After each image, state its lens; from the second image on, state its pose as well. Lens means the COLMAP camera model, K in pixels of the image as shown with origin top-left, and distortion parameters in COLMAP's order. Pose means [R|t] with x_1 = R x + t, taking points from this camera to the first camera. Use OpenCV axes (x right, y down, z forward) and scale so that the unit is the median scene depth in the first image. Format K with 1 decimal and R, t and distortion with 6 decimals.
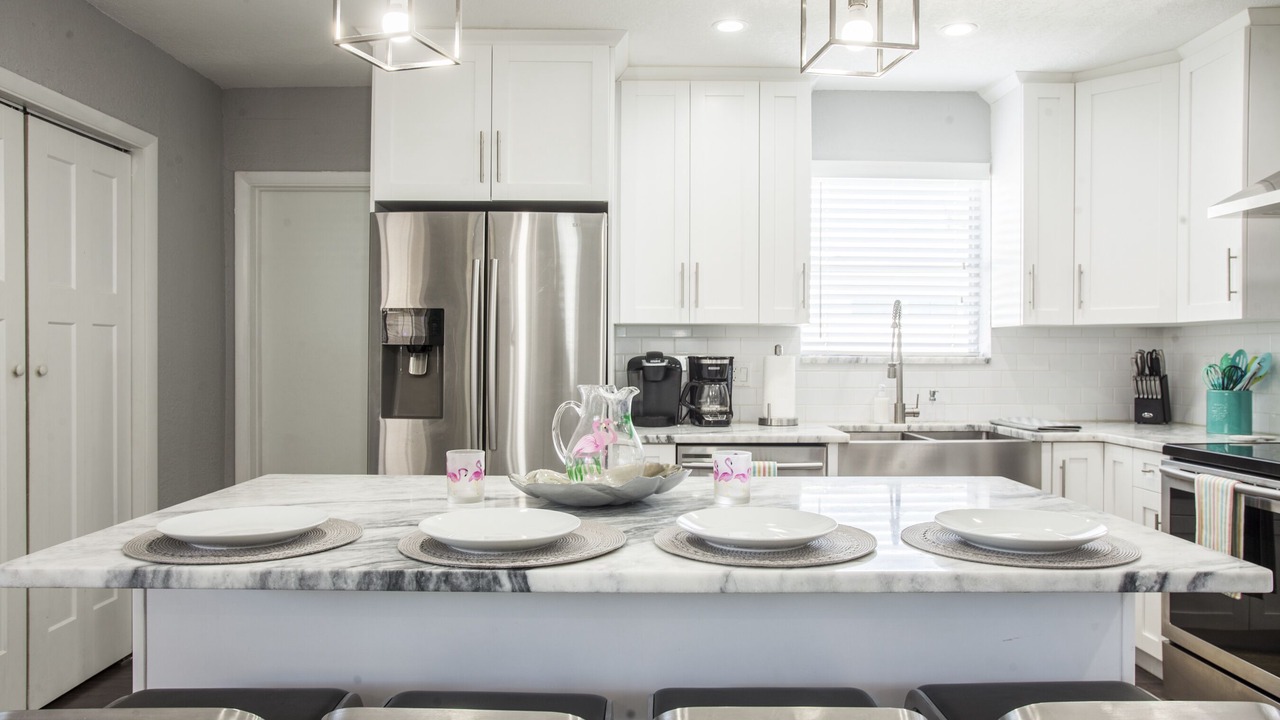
lens RADIAL K [[906.7, 0, 641.4], [0, 906.7, 360.9], [0, 0, 1]] dist [0.008398, 0.006063]
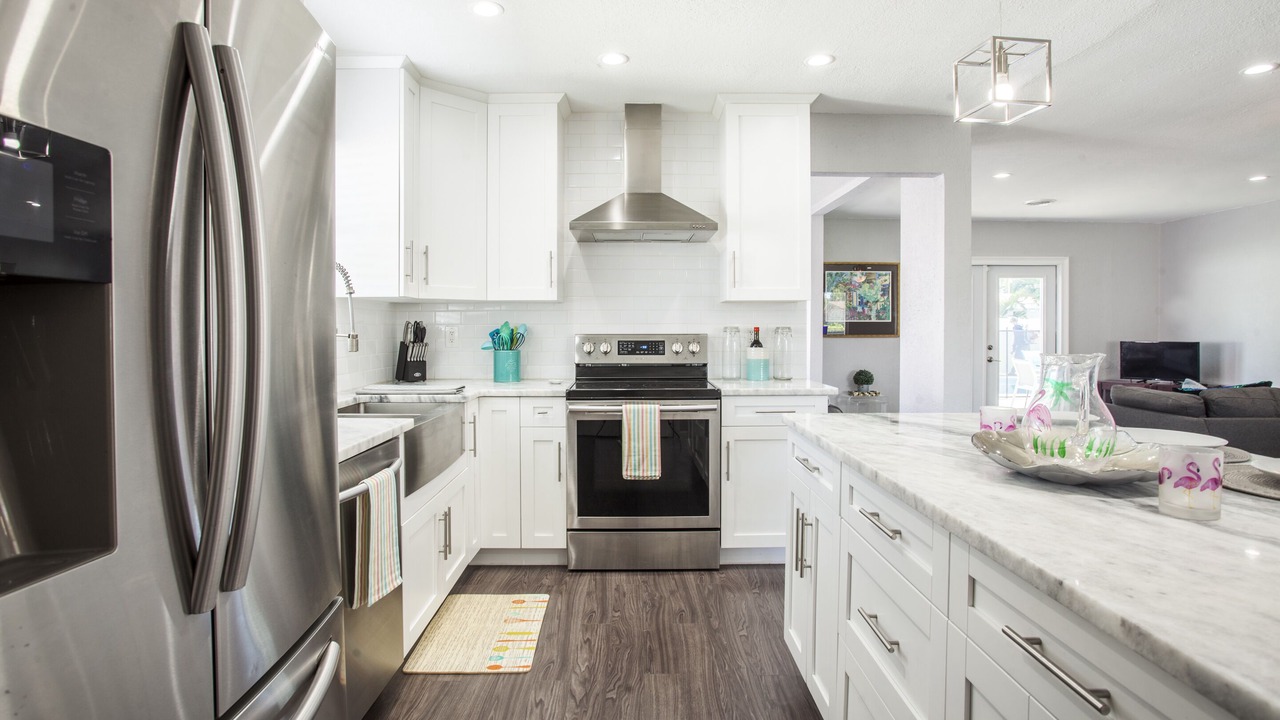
lens RADIAL K [[686.2, 0, 640.3], [0, 686.2, 326.0], [0, 0, 1]] dist [-0.008282, -0.000397]
pose [[-0.001543, 0.000220, 0.999999, -0.361230], [0.006267, 0.999980, -0.000210, -0.003135], [-0.999979, 0.006267, -0.001545, 0.701952]]
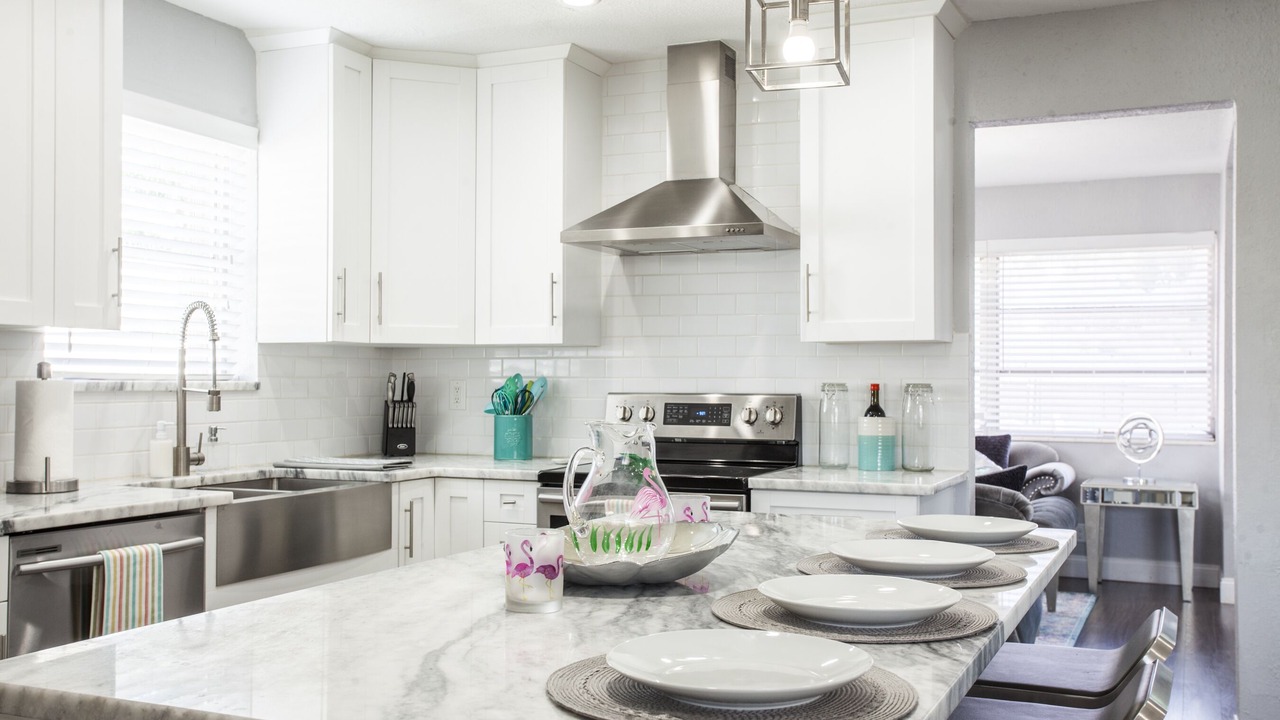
lens RADIAL K [[1263.0, 0, 641.8], [0, 1263.0, 363.9], [0, 0, 1]] dist [0.061242, 0.000000]
pose [[0.416715, 0.011403, 0.908966, -0.474043], [0.002547, 0.999903, -0.013712, -0.003272], [-0.909034, 0.008029, 0.416645, 0.268607]]
